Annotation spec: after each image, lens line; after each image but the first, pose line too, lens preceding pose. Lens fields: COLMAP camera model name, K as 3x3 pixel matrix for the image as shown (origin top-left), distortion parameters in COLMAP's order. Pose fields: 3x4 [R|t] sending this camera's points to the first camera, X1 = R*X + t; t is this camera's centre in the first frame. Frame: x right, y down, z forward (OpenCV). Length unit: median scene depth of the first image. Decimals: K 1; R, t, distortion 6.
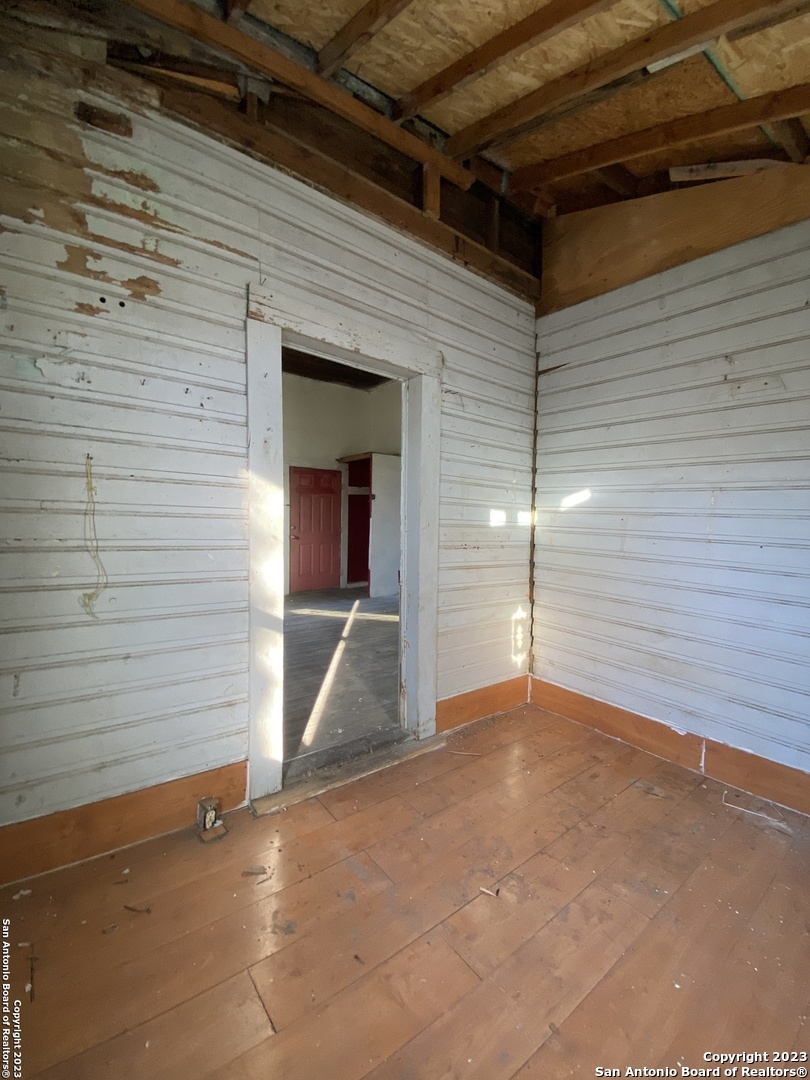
lens RADIAL K [[437.9, 0, 404.6], [0, 437.9, 539.1], [0, 0, 1]] dist [0.003578, -0.011825]
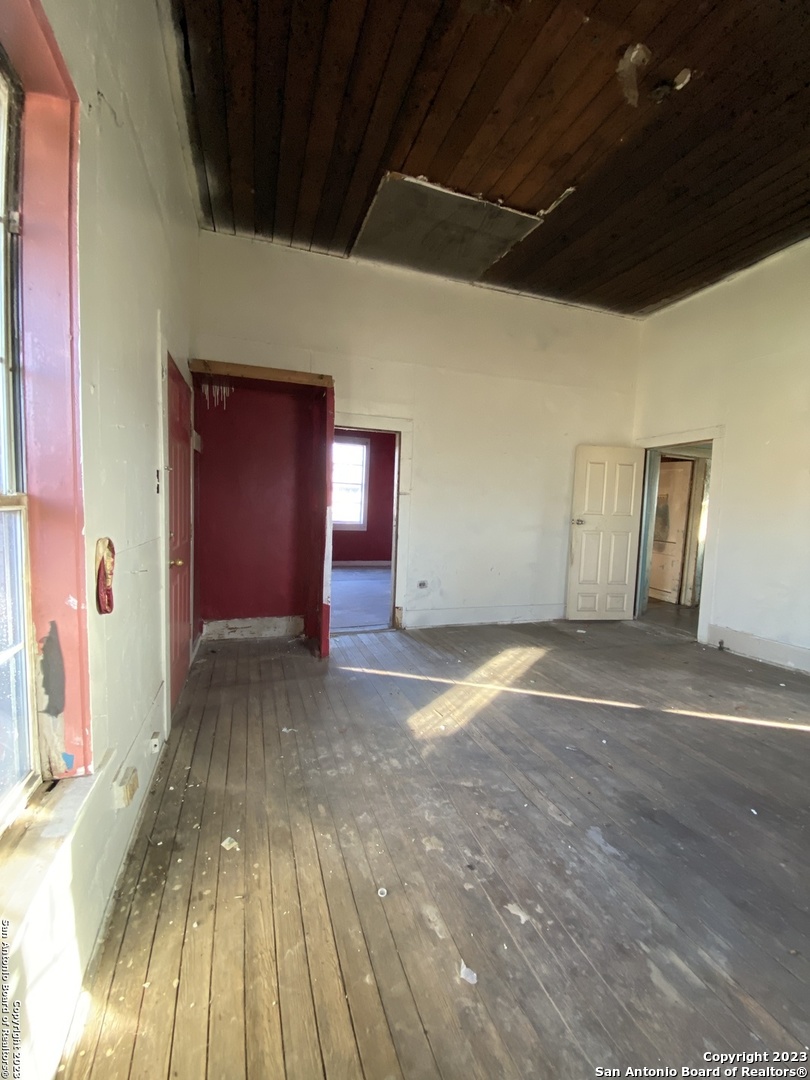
lens RADIAL K [[437.9, 0, 399.1], [0, 437.9, 536.3], [0, 0, 1]] dist [0.003578, -0.011825]
pose [[0.325871, -0.084540, 0.941627, -0.794345], [0.013929, 0.996315, 0.084630, -0.077582], [-0.945312, -0.014463, 0.325847, 1.079615]]
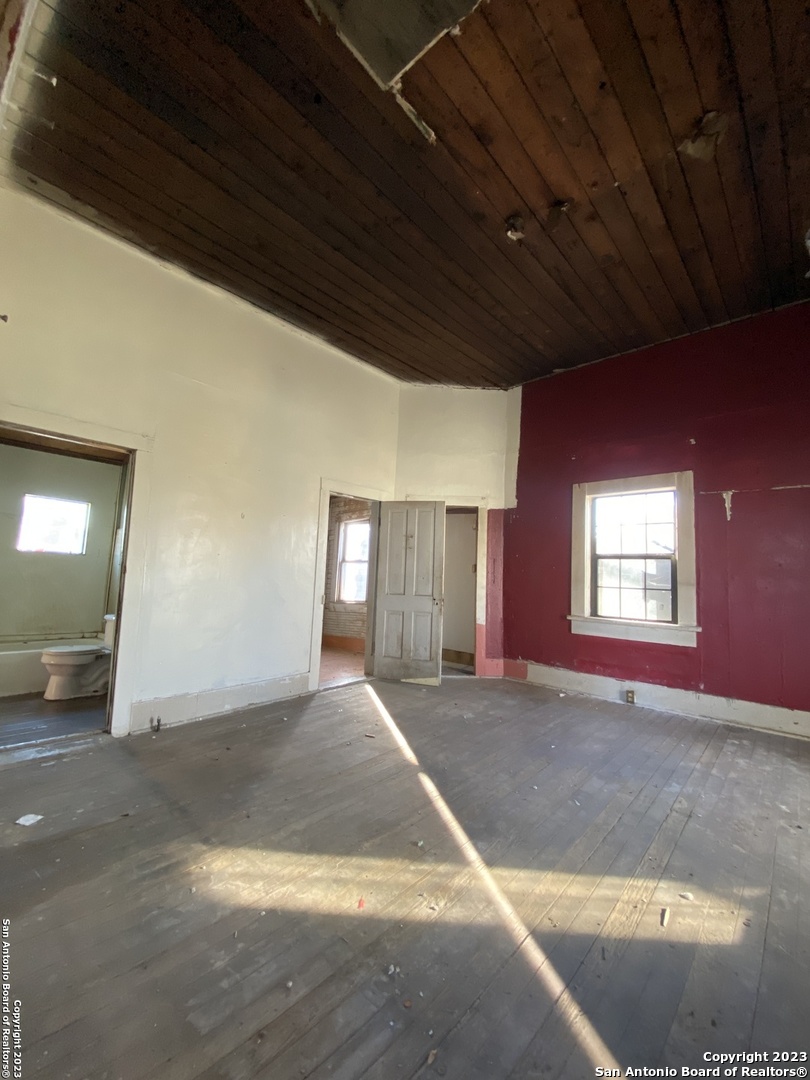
lens RADIAL K [[437.9, 0, 409.2], [0, 437.9, 537.8], [0, 0, 1]] dist [0.003578, -0.011825]
pose [[-0.980700, -0.074475, -0.180779, -0.000104], [-0.062466, 0.995501, -0.071245, -0.036215], [0.185272, -0.058577, -0.980940, 1.504255]]
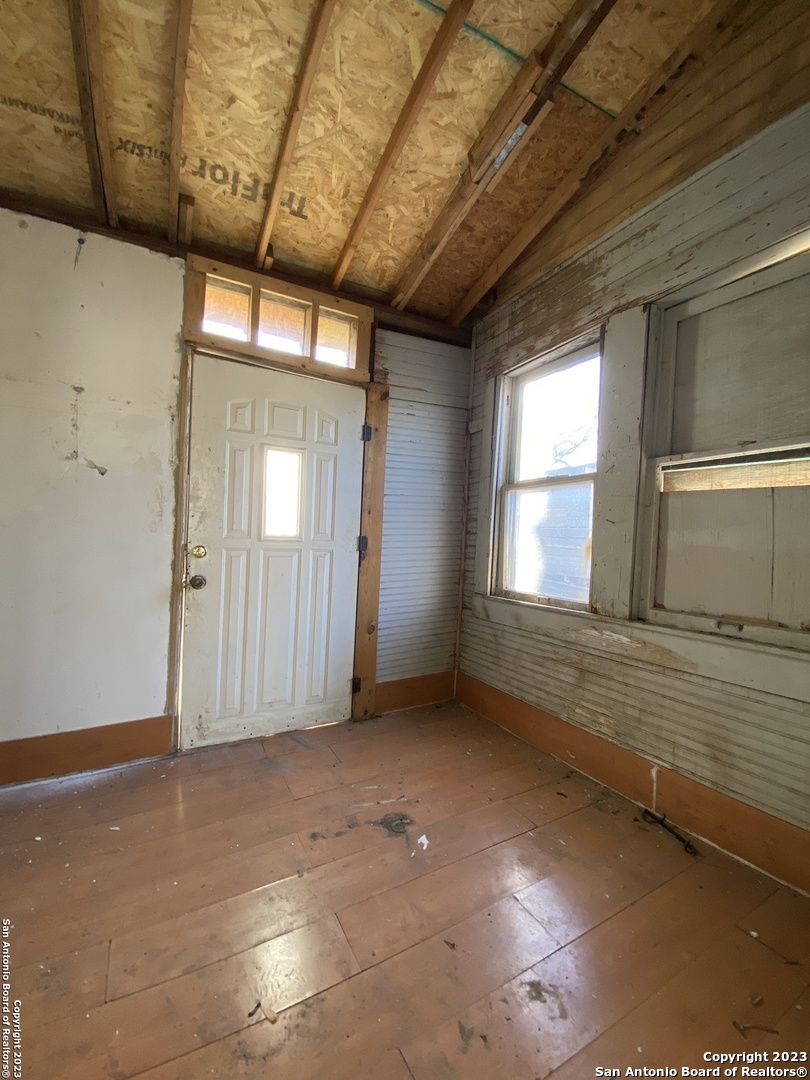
lens RADIAL K [[437.9, 0, 406.2], [0, 437.9, 537.8], [0, 0, 1]] dist [0.003578, -0.011825]
pose [[-0.984391, -0.061638, 0.164851, -0.008583], [-0.054082, 0.997287, 0.049946, -0.024271], [-0.167482, 0.040251, -0.985053, 1.166676]]
